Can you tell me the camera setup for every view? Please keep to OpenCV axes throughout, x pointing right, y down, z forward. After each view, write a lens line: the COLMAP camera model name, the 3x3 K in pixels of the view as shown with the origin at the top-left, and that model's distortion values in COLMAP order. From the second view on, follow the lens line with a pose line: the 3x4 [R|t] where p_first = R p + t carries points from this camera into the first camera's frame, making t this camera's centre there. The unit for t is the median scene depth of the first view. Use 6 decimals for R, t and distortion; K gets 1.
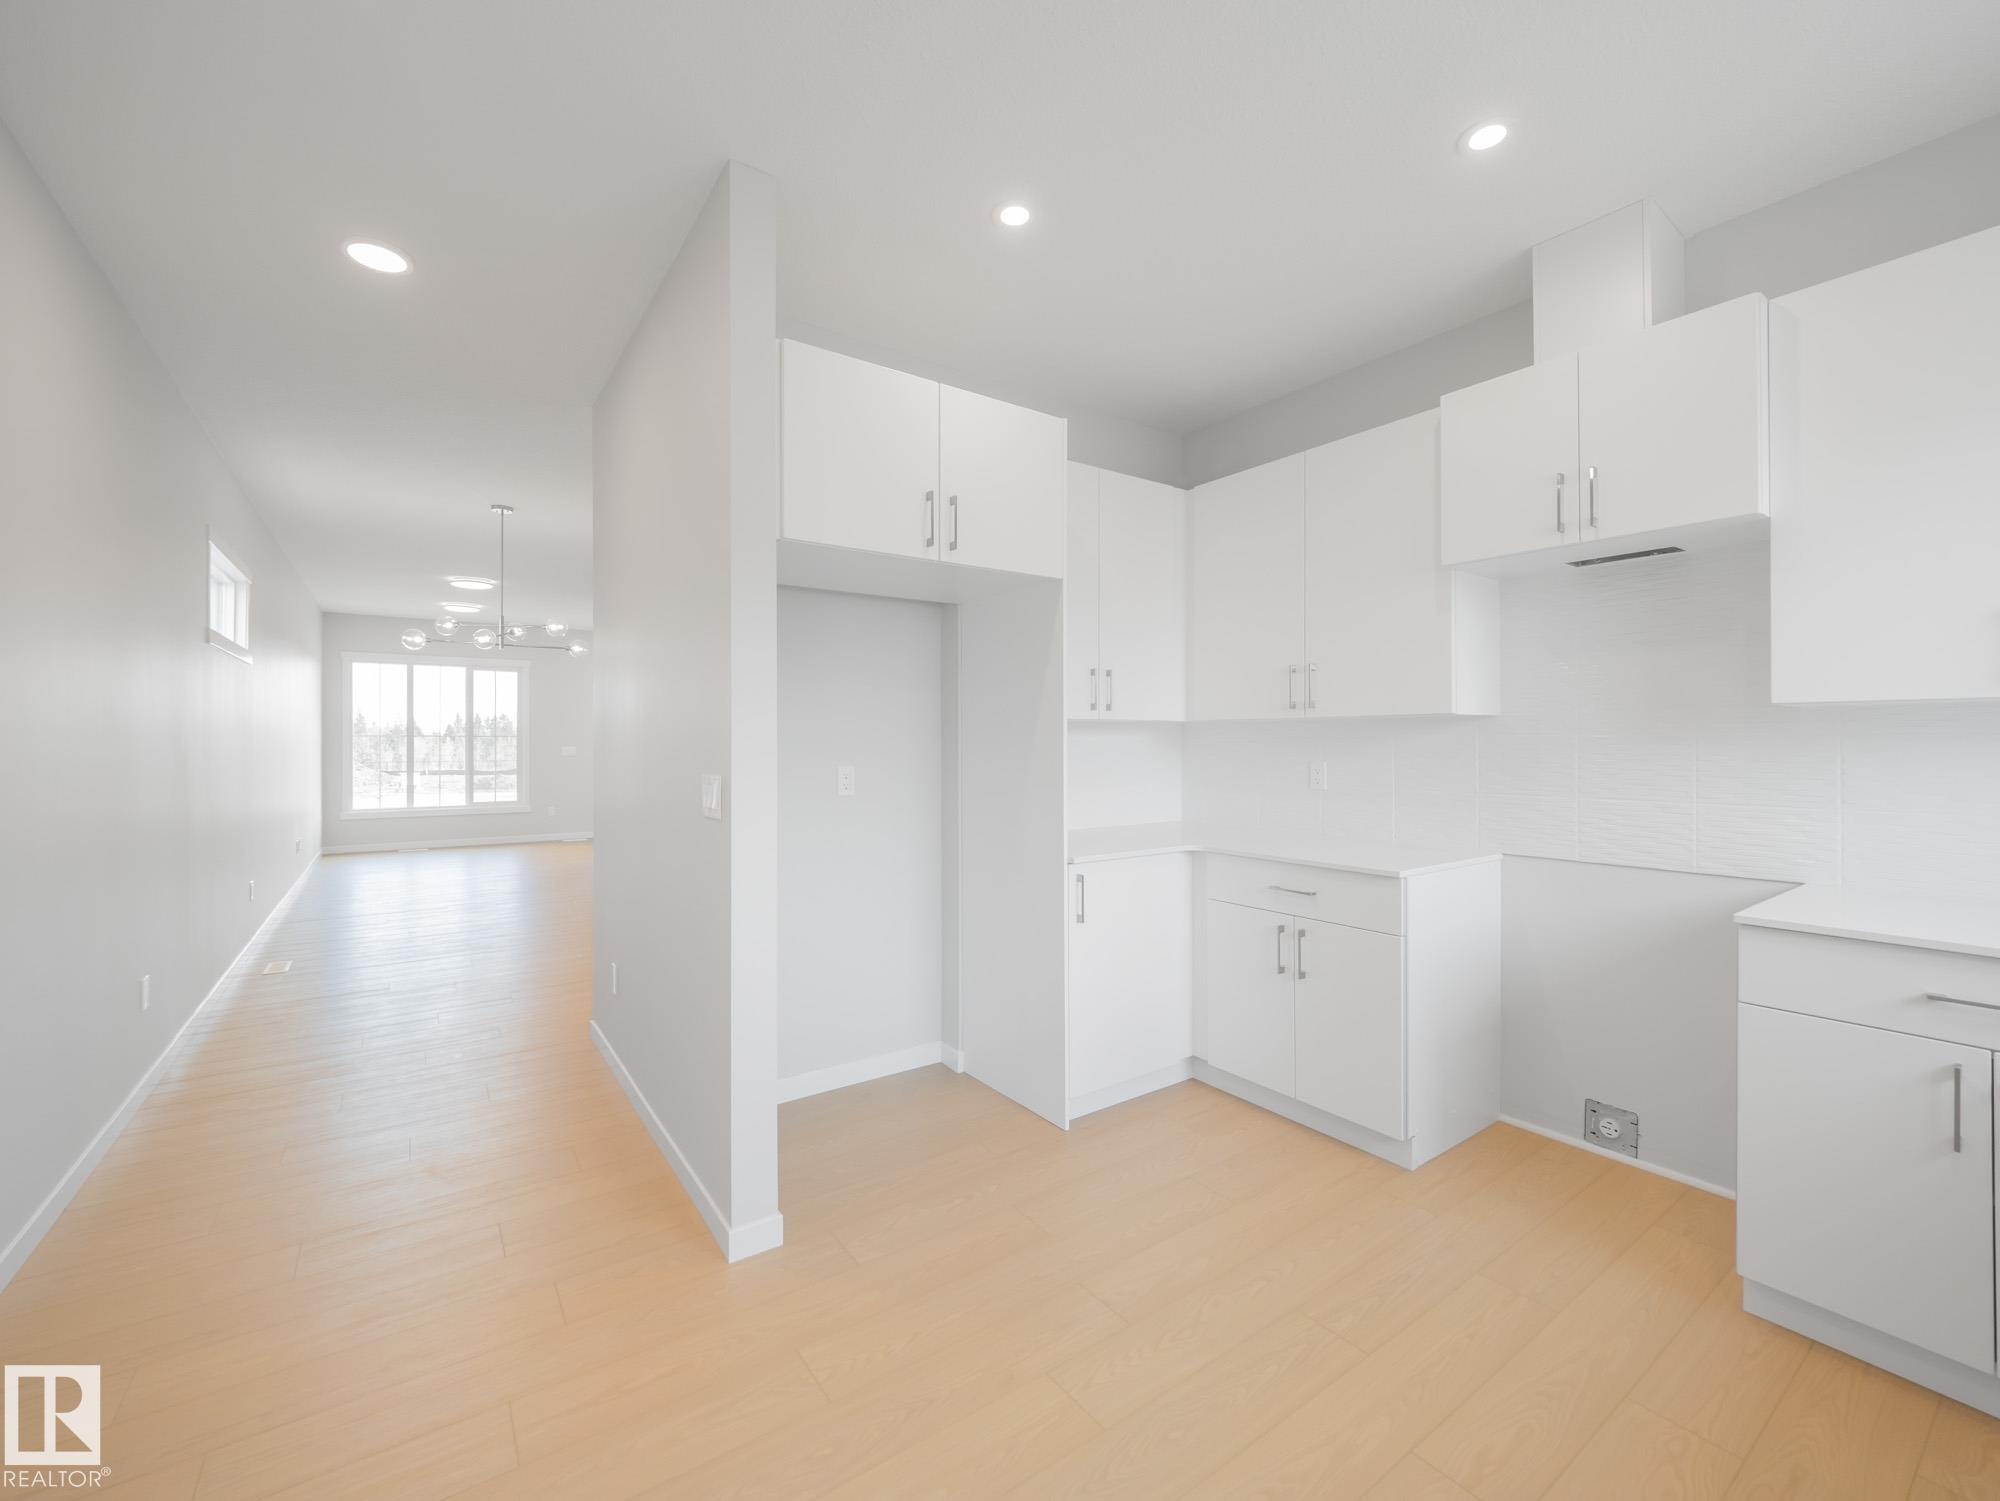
lens RADIAL K [[842.3, 0, 997.9], [0, 842.3, 741.7], [0, 0, 1]] dist [-0.000652, -0.000591]
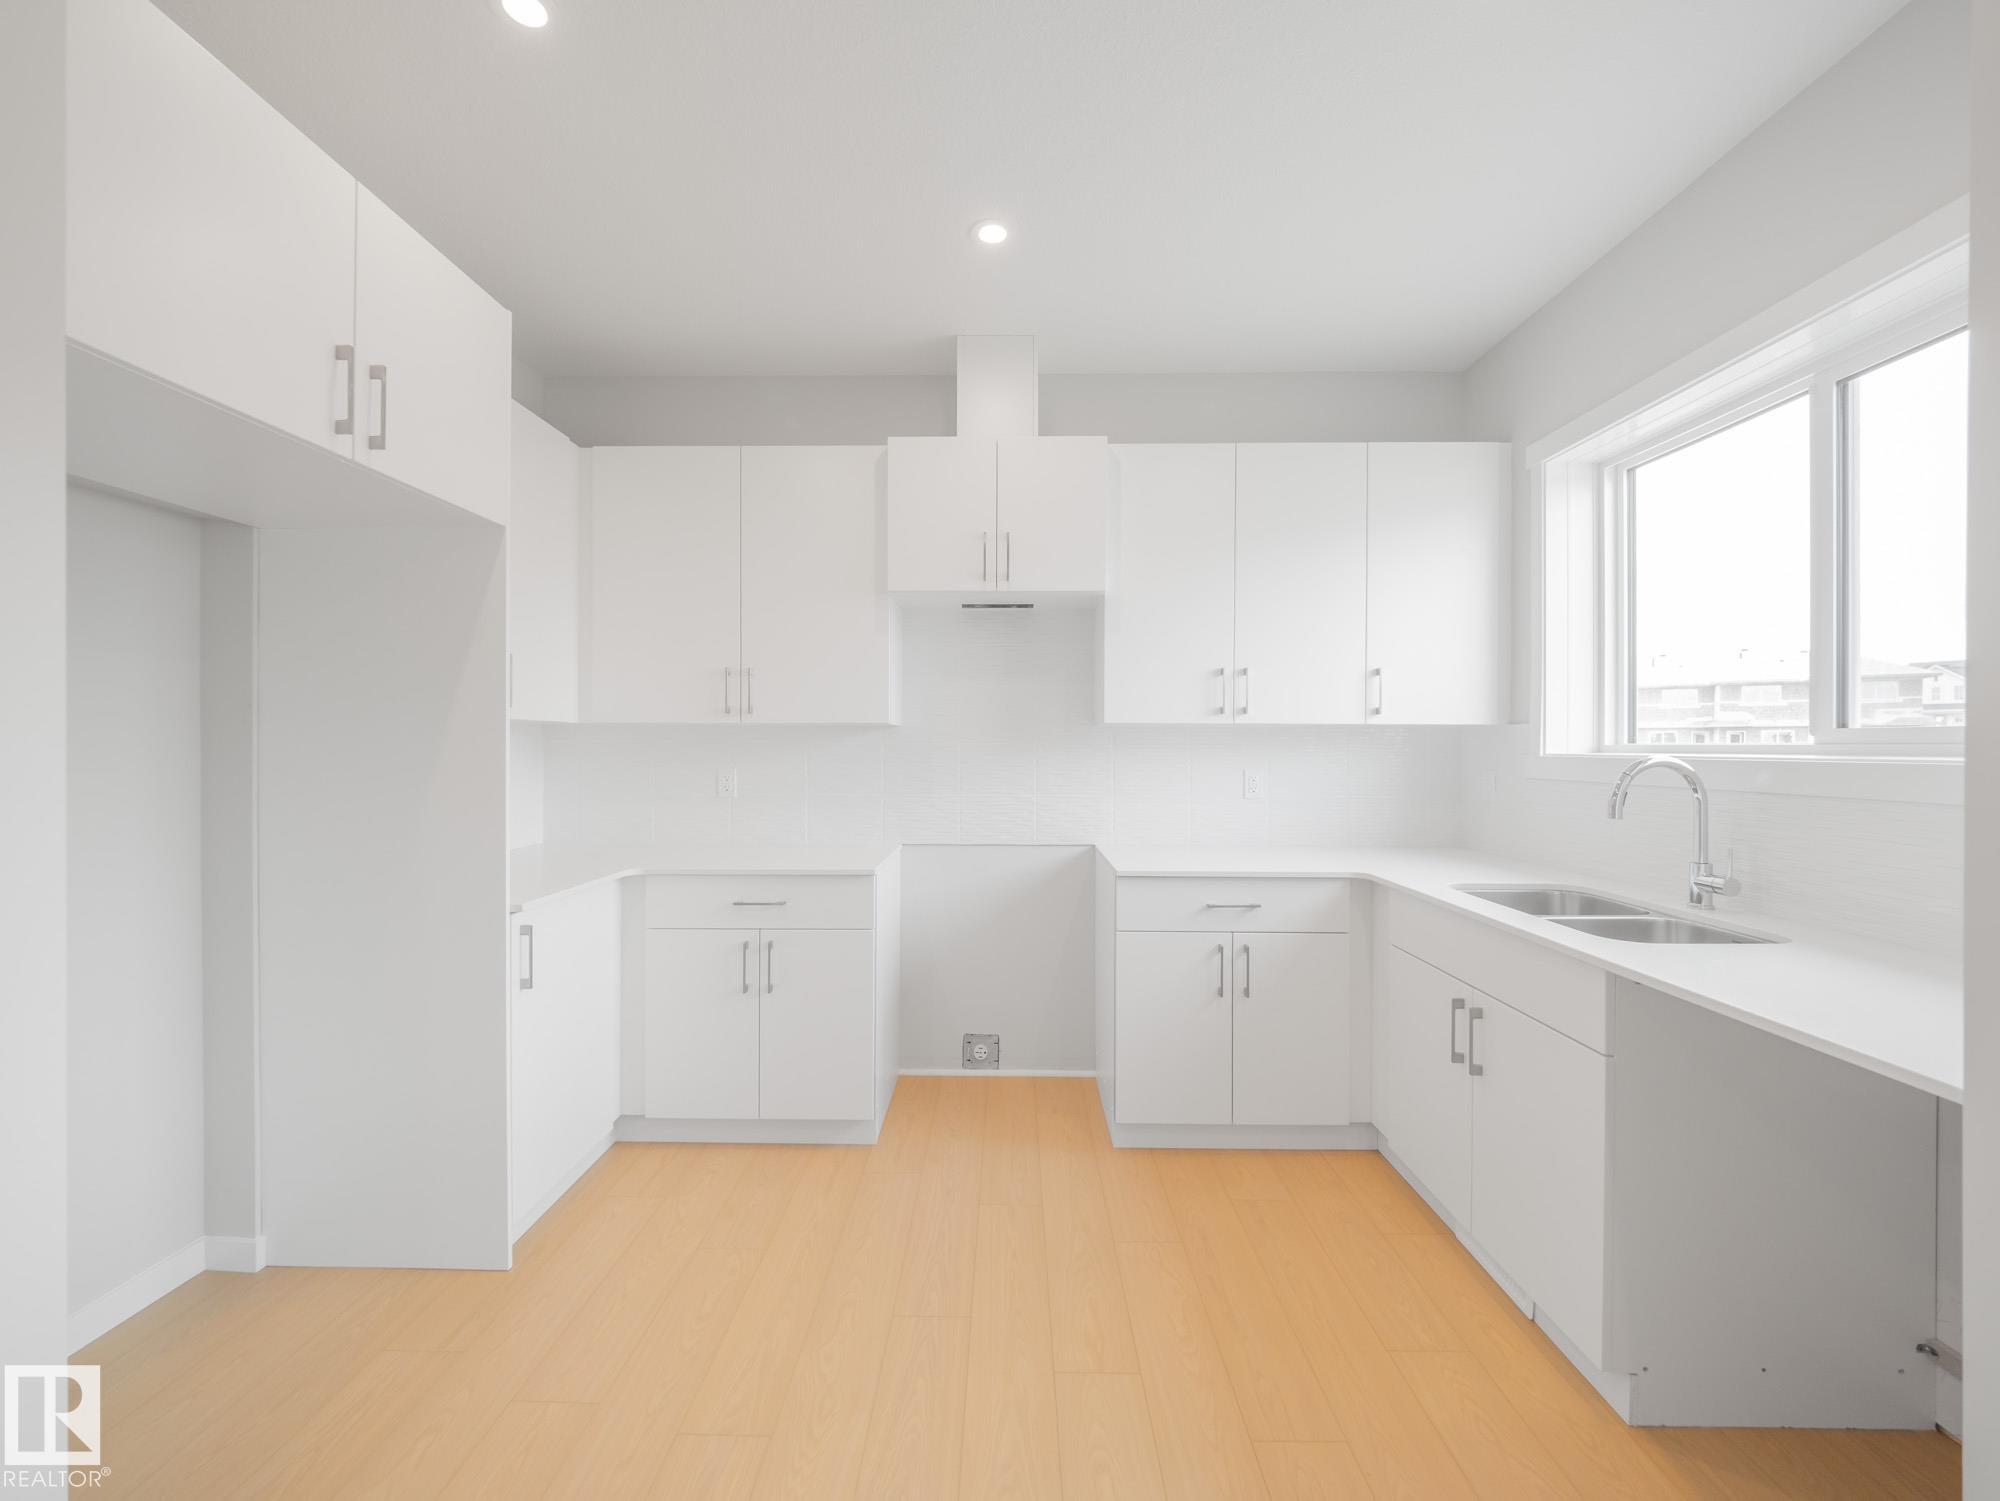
lens RADIAL K [[831.7, 0, 1000.0], [0, 831.7, 750.5], [0, 0, 1]] dist [0.027807, -0.023201]
pose [[0.596005, -0.001513, 0.802979, -0.255104], [-0.003577, 0.999983, 0.004539, -0.002949], [-0.802973, -0.005577, 0.595990, 0.215403]]
